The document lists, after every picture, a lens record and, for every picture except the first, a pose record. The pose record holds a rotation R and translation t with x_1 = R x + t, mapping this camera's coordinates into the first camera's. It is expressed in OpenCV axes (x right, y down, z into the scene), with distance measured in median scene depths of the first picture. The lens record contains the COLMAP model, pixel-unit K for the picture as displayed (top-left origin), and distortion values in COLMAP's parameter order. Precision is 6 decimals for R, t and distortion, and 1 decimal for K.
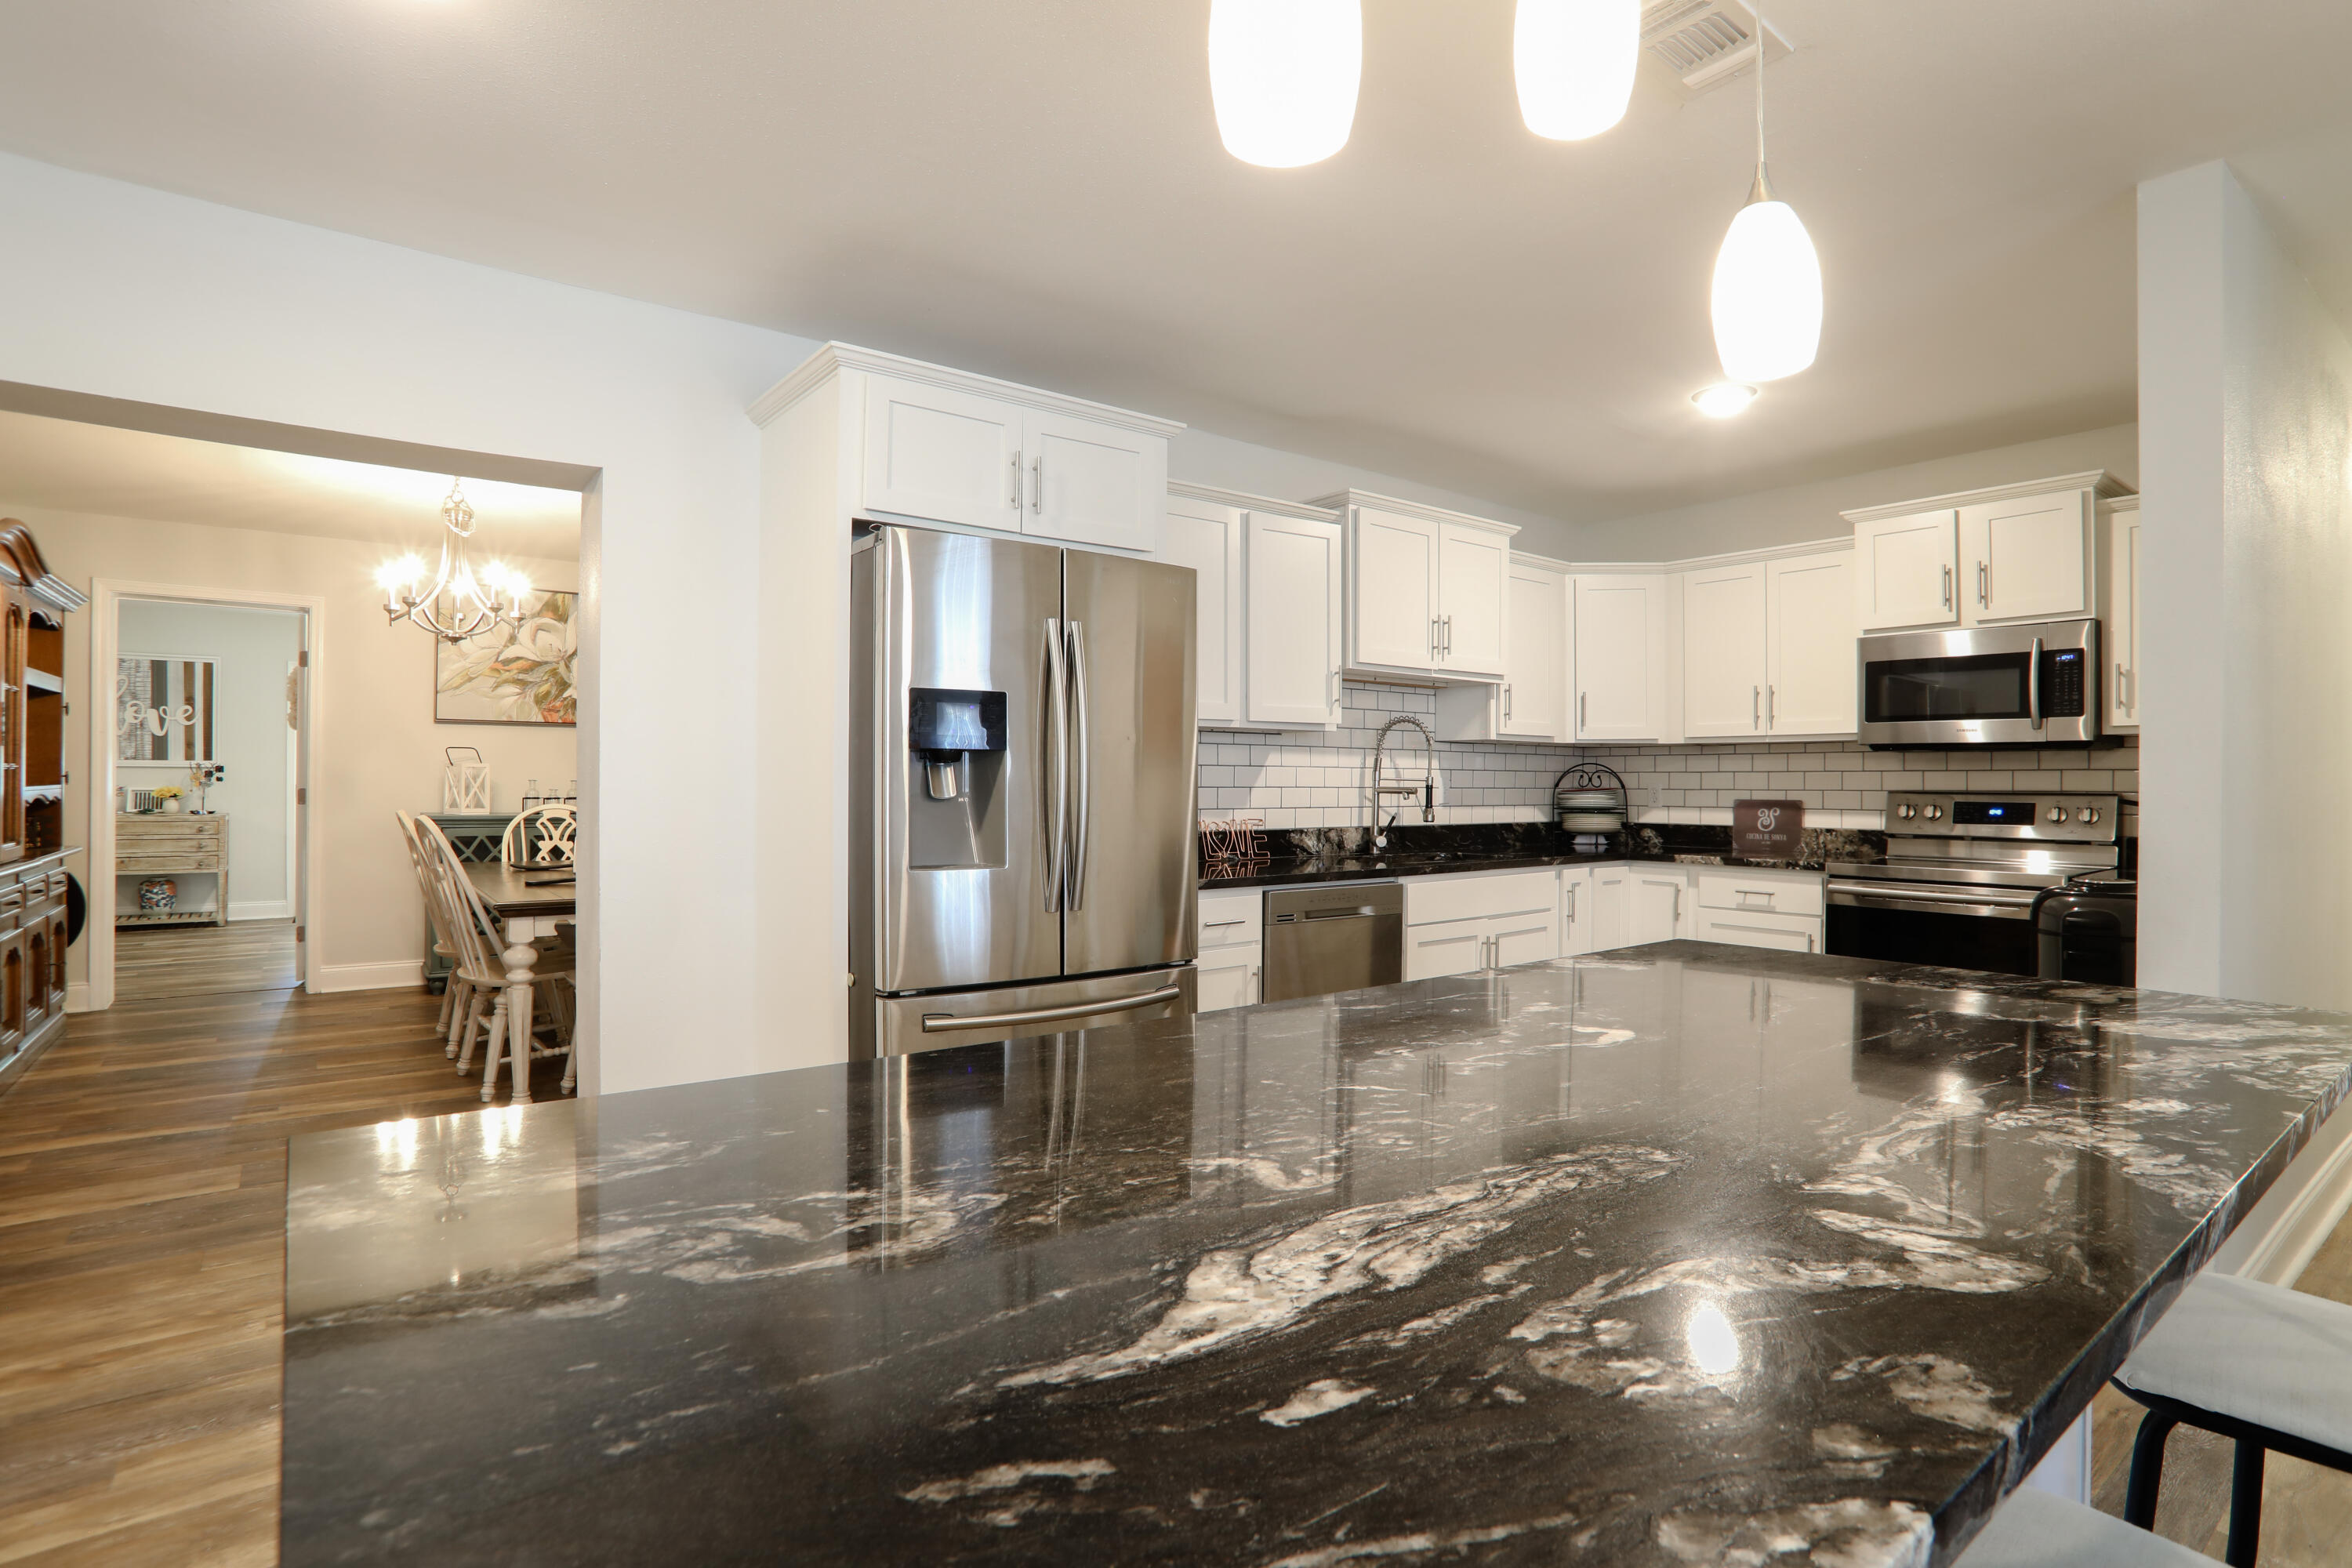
lens RADIAL K [[1144.8, 0, 1174.5], [0, 1144.8, 776.7], [0, 0, 1]] dist [-0.064155, 0.022472]
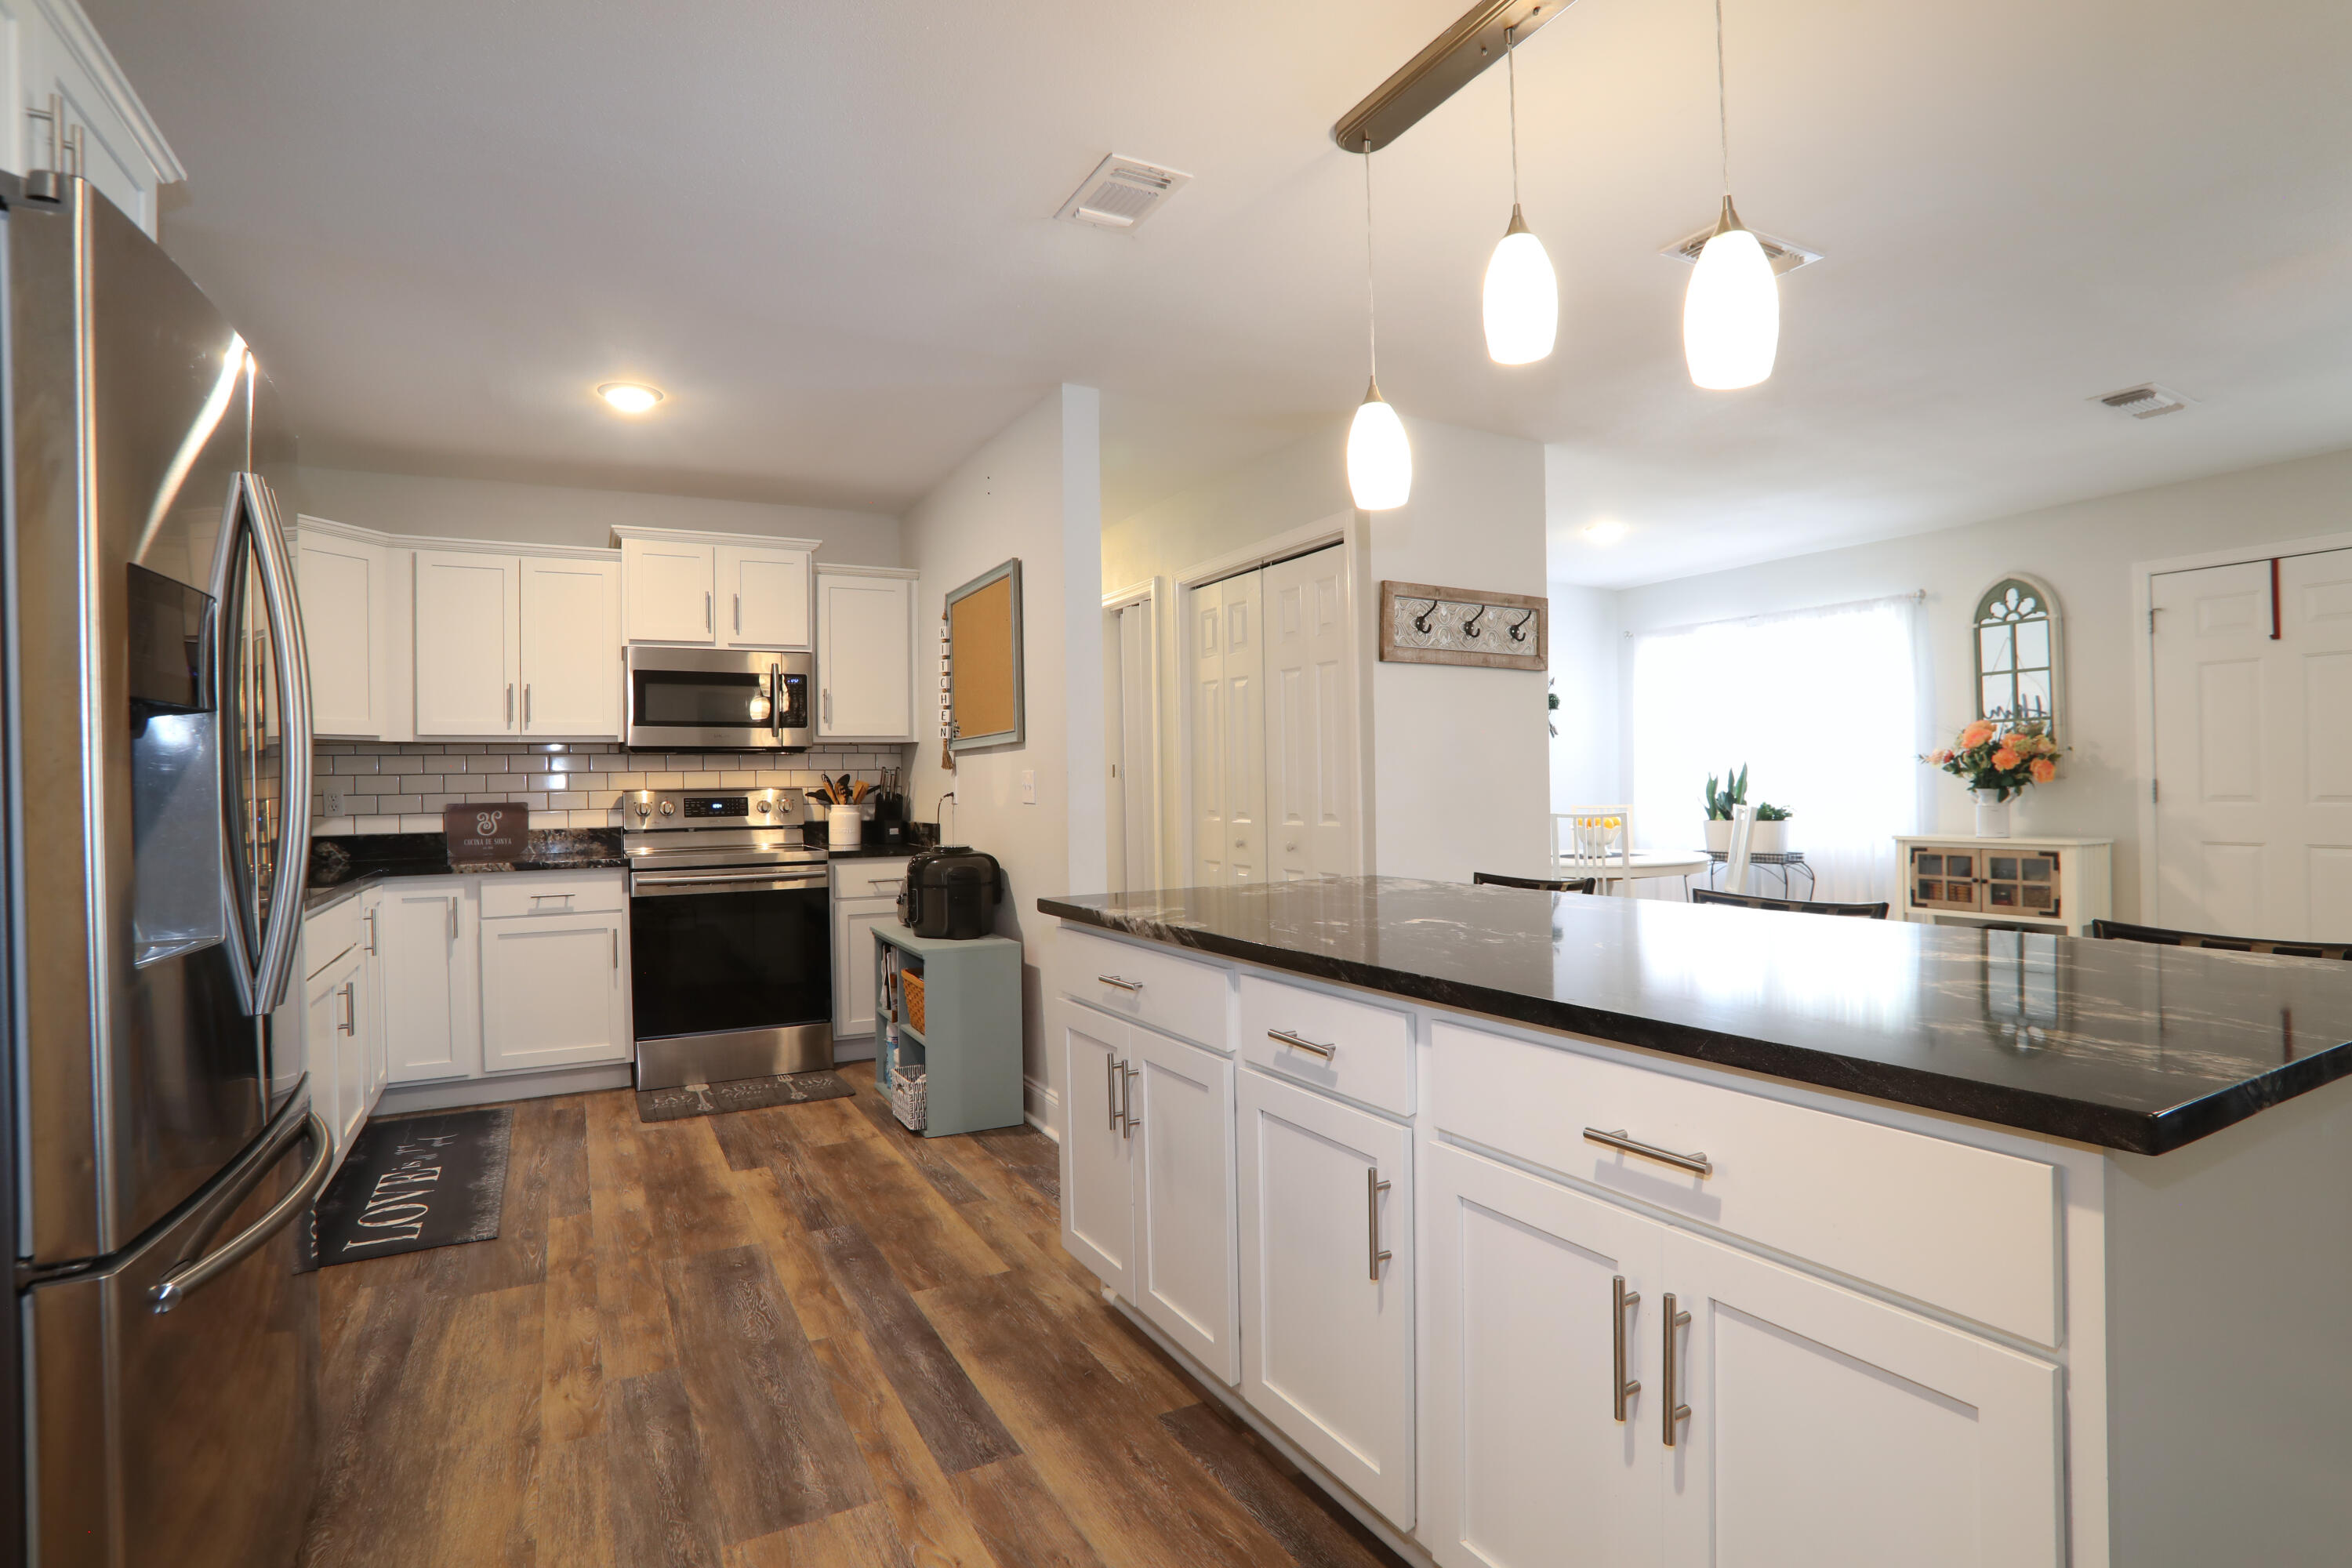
lens RADIAL K [[1144.8, 0, 1134.6], [0, 1144.8, 778.5], [0, 0, 1]] dist [-0.064155, 0.022472]
pose [[0.178535, -0.001753, 0.983932, -0.337203], [0.013782, 0.999905, -0.000719, 0.008602], [-0.983837, 0.013689, 0.178542, 0.316782]]
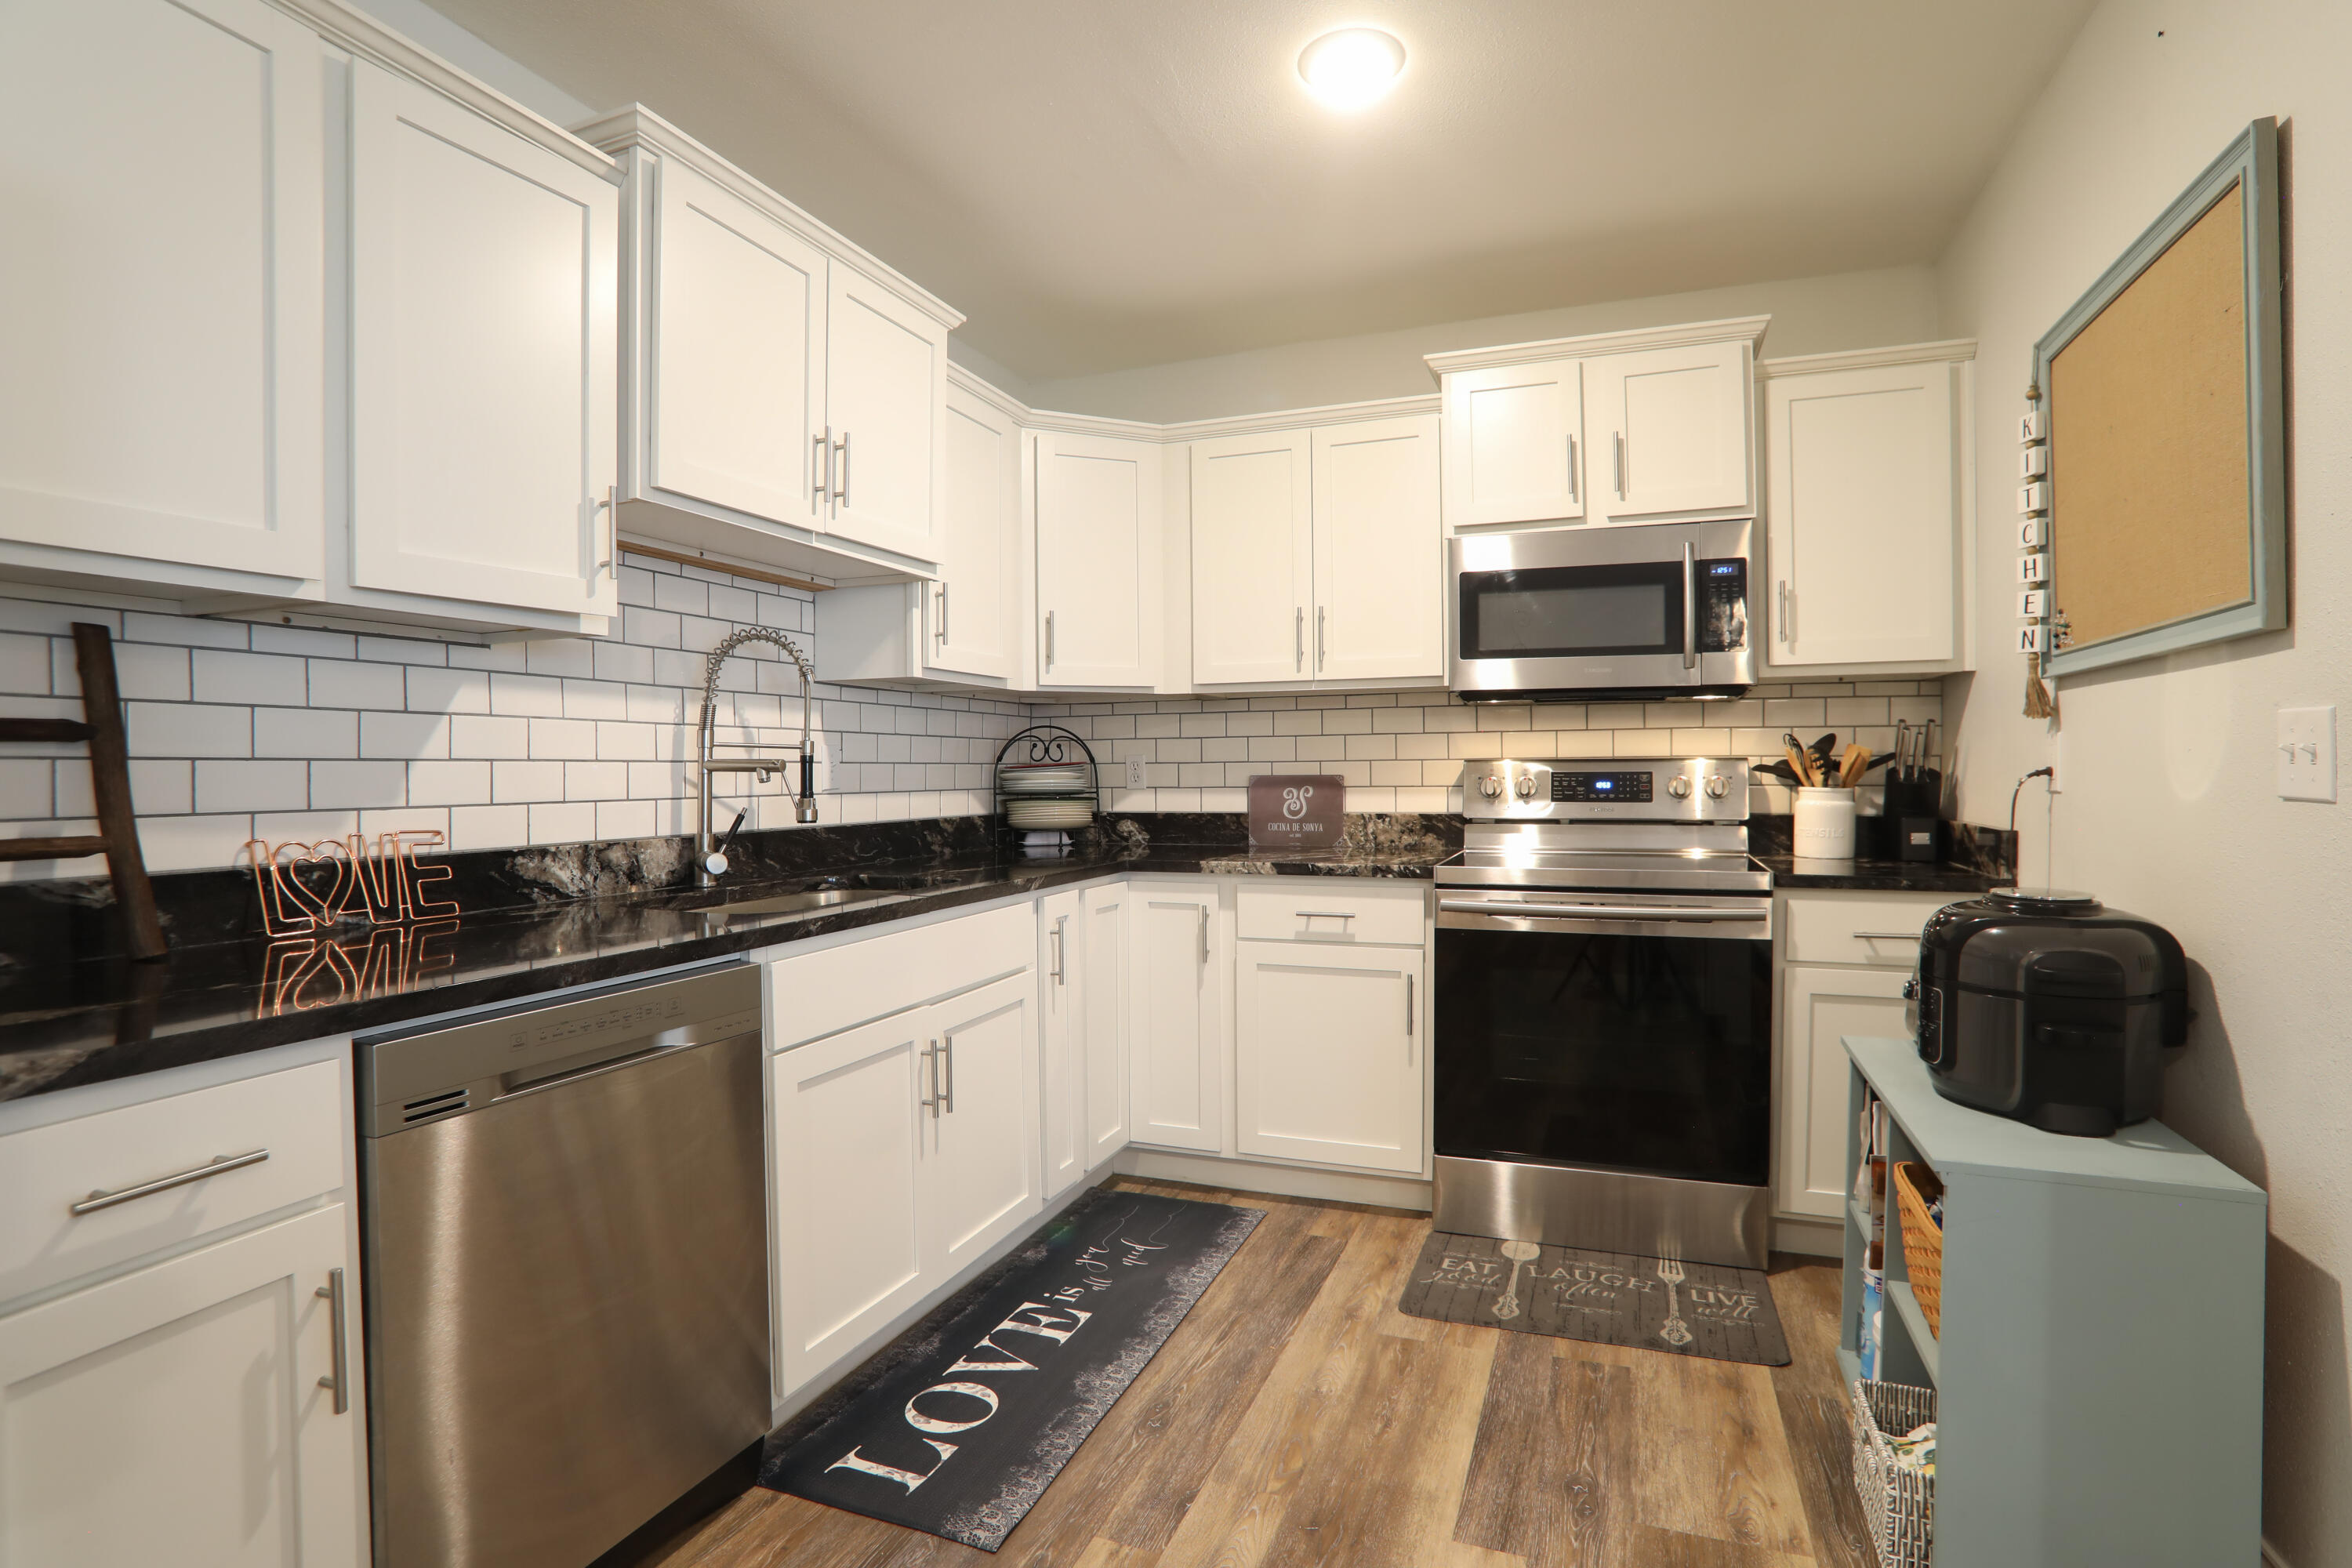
lens RADIAL K [[1144.8, 0, 1189.3], [0, 1144.8, 781.7], [0, 0, 1]] dist [-0.064155, 0.022472]
pose [[0.846211, -0.016183, 0.532602, 0.091212], [0.008546, 0.999822, 0.016802, 0.012842], [-0.532779, -0.009667, 0.846199, 0.459788]]
